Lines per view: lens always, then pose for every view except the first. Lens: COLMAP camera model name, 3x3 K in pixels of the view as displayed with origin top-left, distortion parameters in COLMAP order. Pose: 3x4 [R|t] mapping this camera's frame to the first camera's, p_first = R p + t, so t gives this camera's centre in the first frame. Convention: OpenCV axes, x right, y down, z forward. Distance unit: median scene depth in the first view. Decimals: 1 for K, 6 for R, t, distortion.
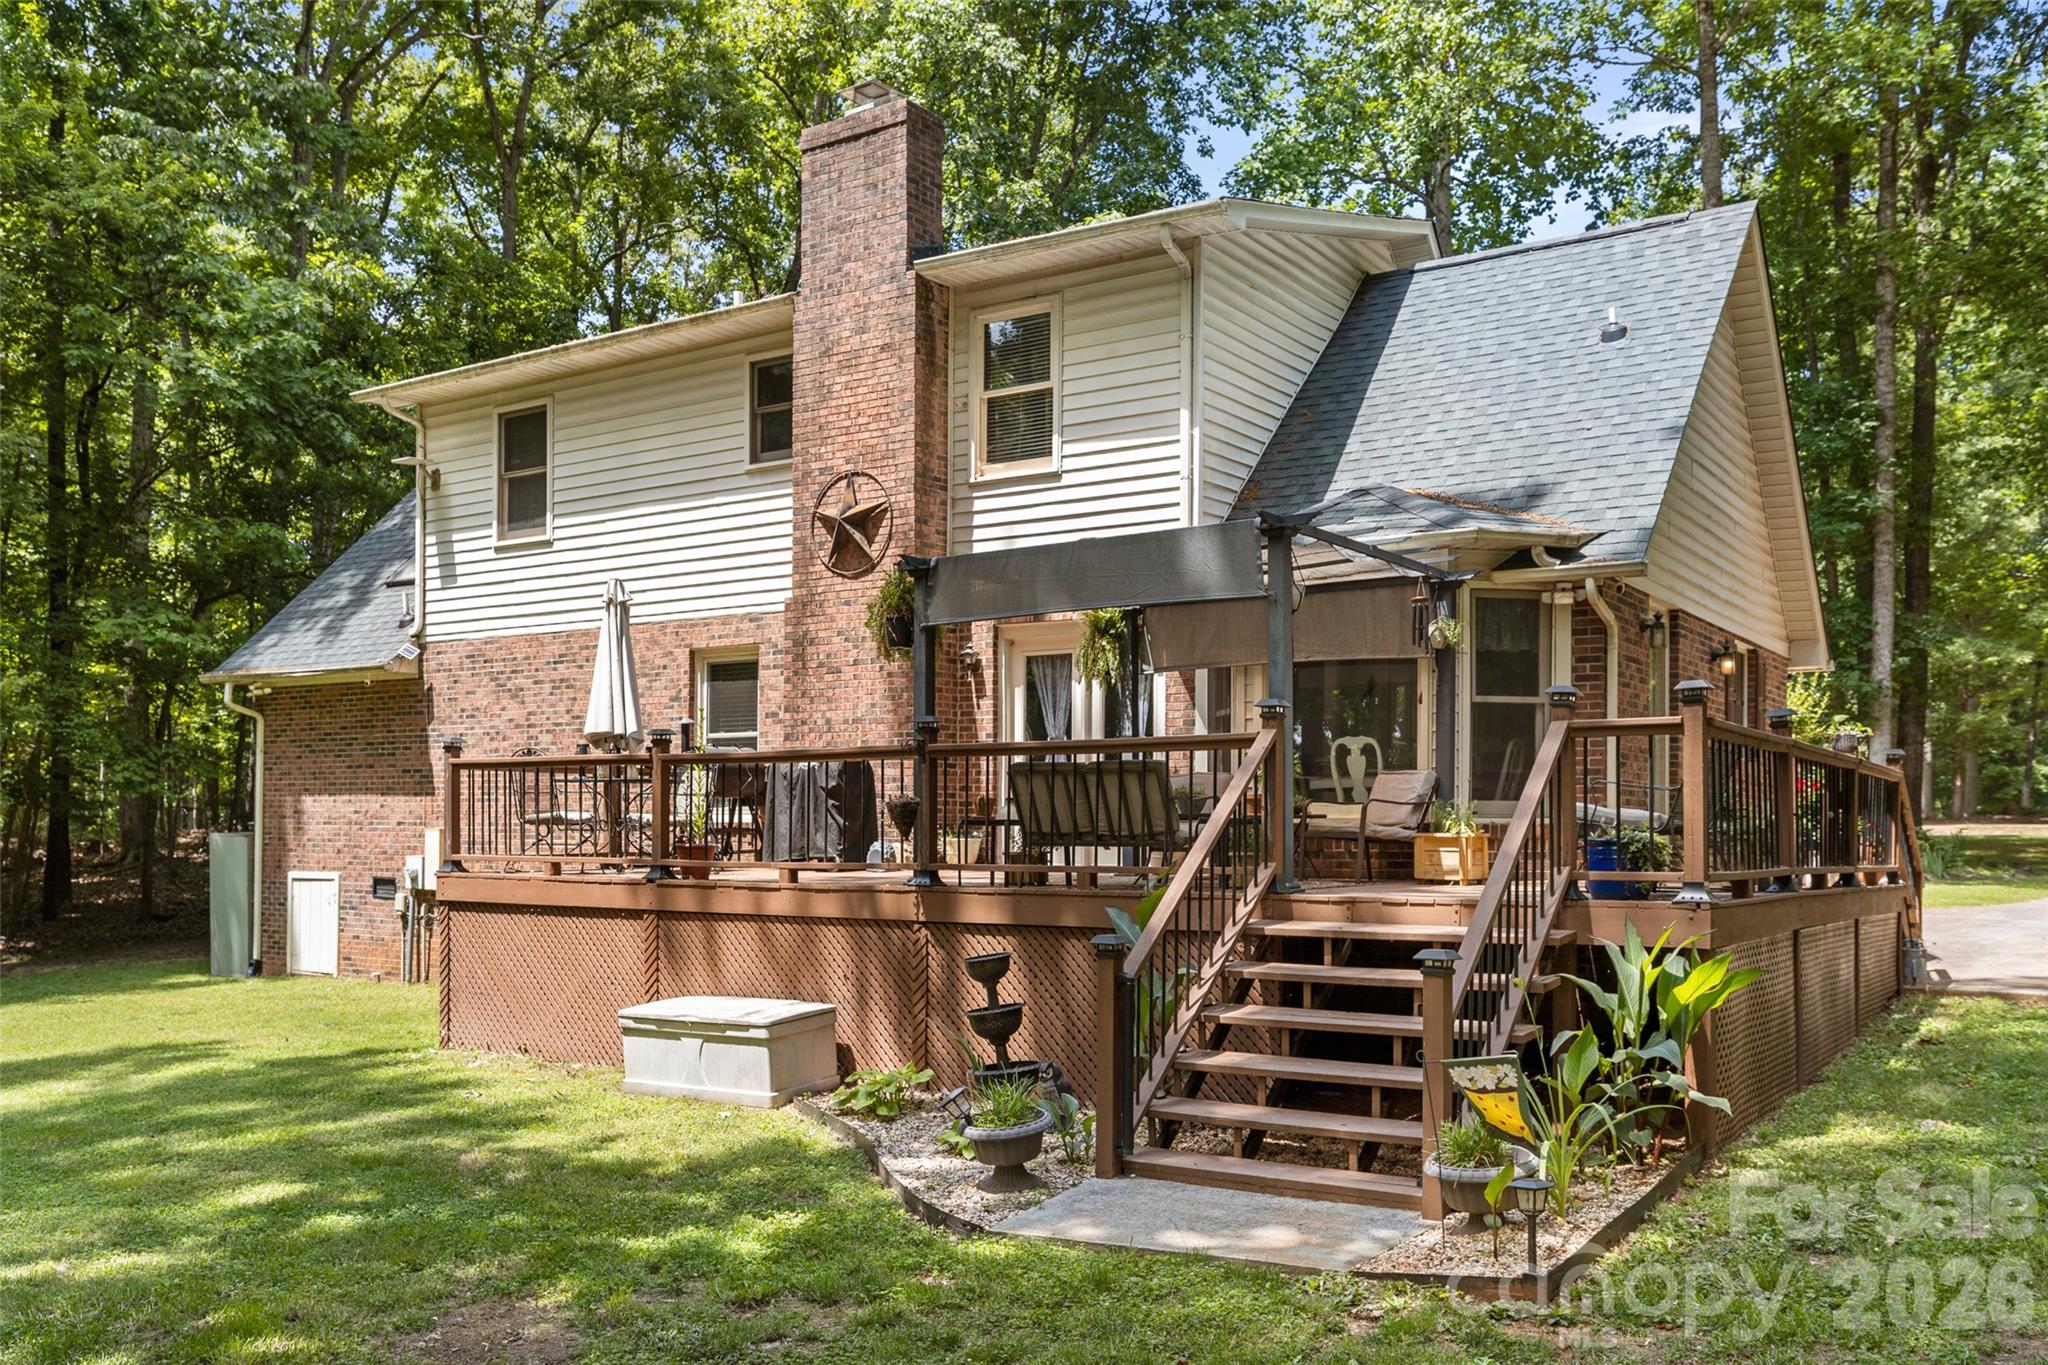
lens RADIAL K [[1690.5, 0, 1024.0], [0, 1690.5, 782.7], [0, 0, 1]] dist [0.040080, 0.020151]
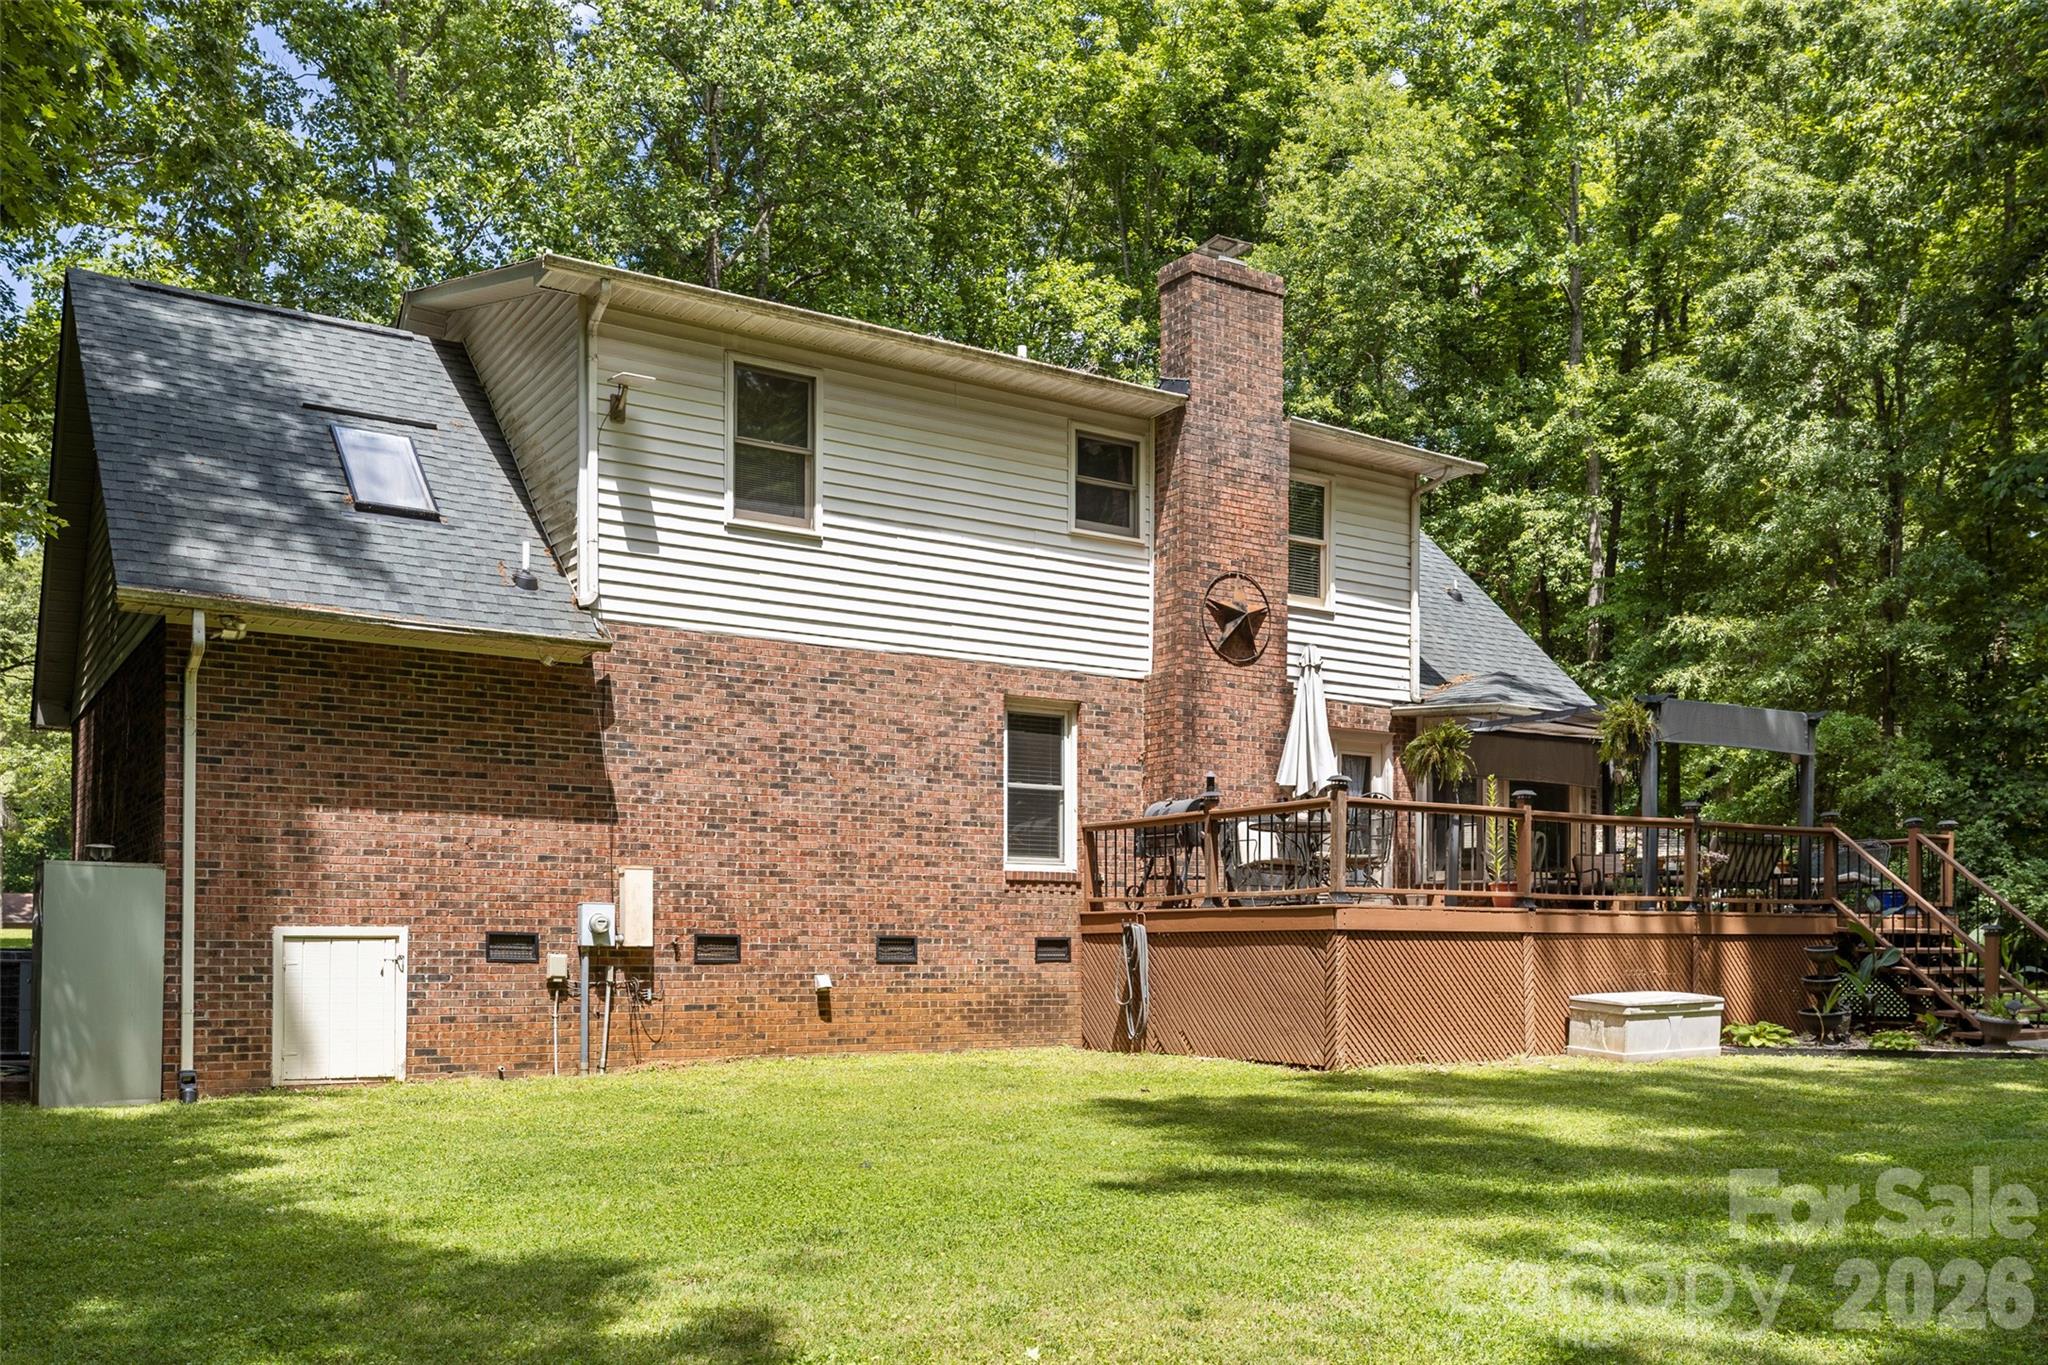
lens RADIAL K [[1659.2, 0, 1024.1], [0, 1659.2, 948.6], [0, 0, 1]] dist [0.002647, 0.003899]
pose [[0.399010, -0.002961, 0.916942, -1.200771], [-0.022645, 0.999658, 0.013082, 0.062271], [-0.916667, -0.025984, 0.398806, 0.669546]]
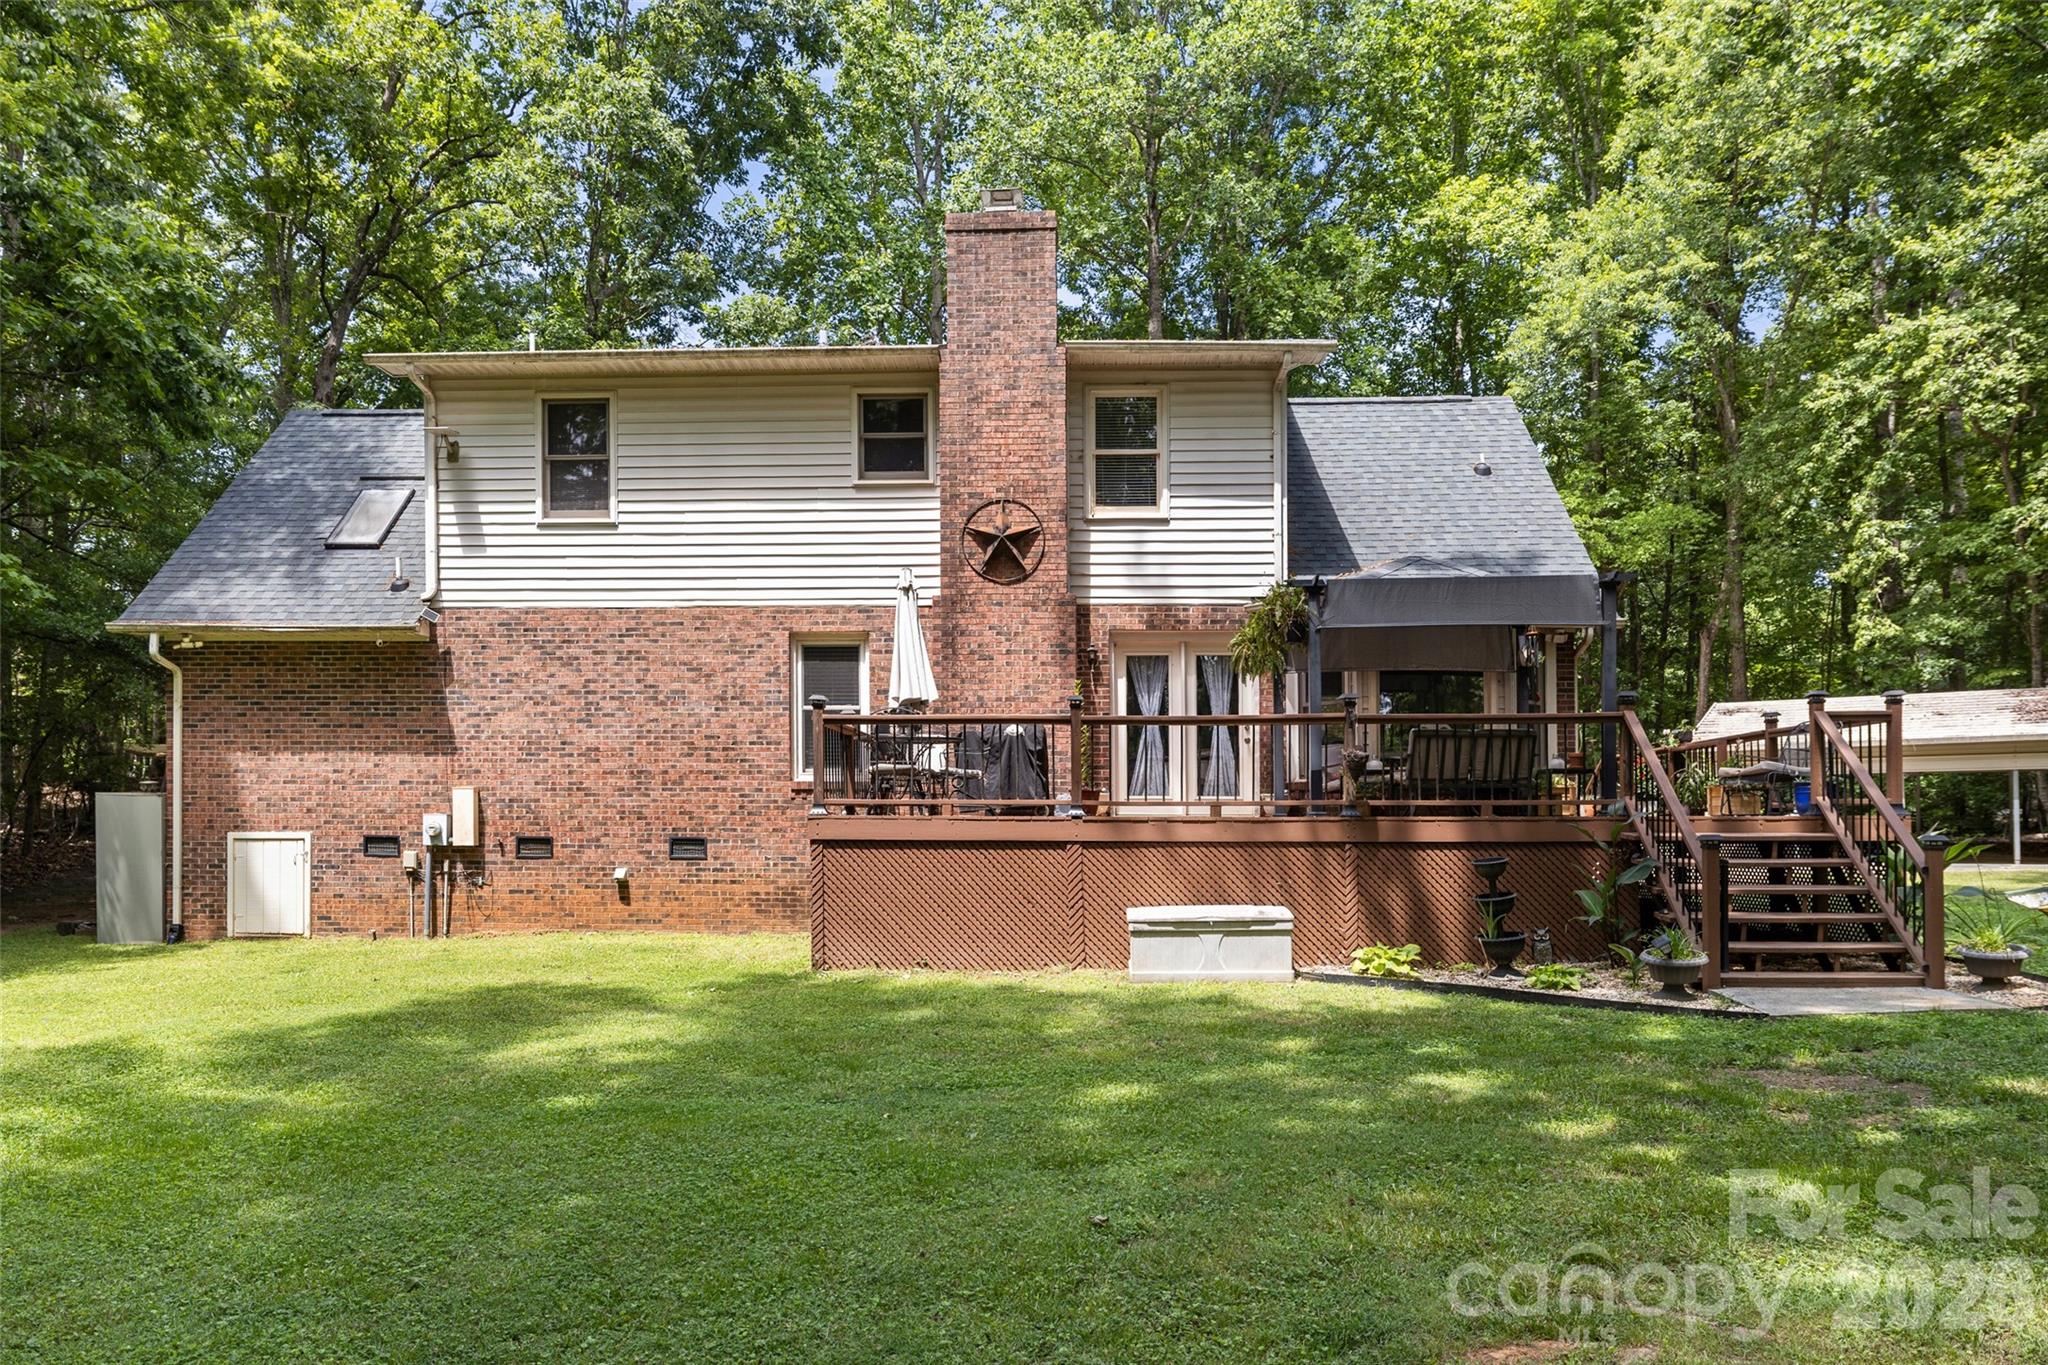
lens RADIAL K [[1370.7, 0, 1023.9], [0, 1370.7, 812.3], [0, 0, 1]] dist [0.004815, 0.000609]
pose [[0.851794, -0.000048, 0.523876, -0.615302], [-0.012106, 0.999731, 0.019774, 0.026859], [-0.523736, -0.023186, 0.851565, 0.126904]]
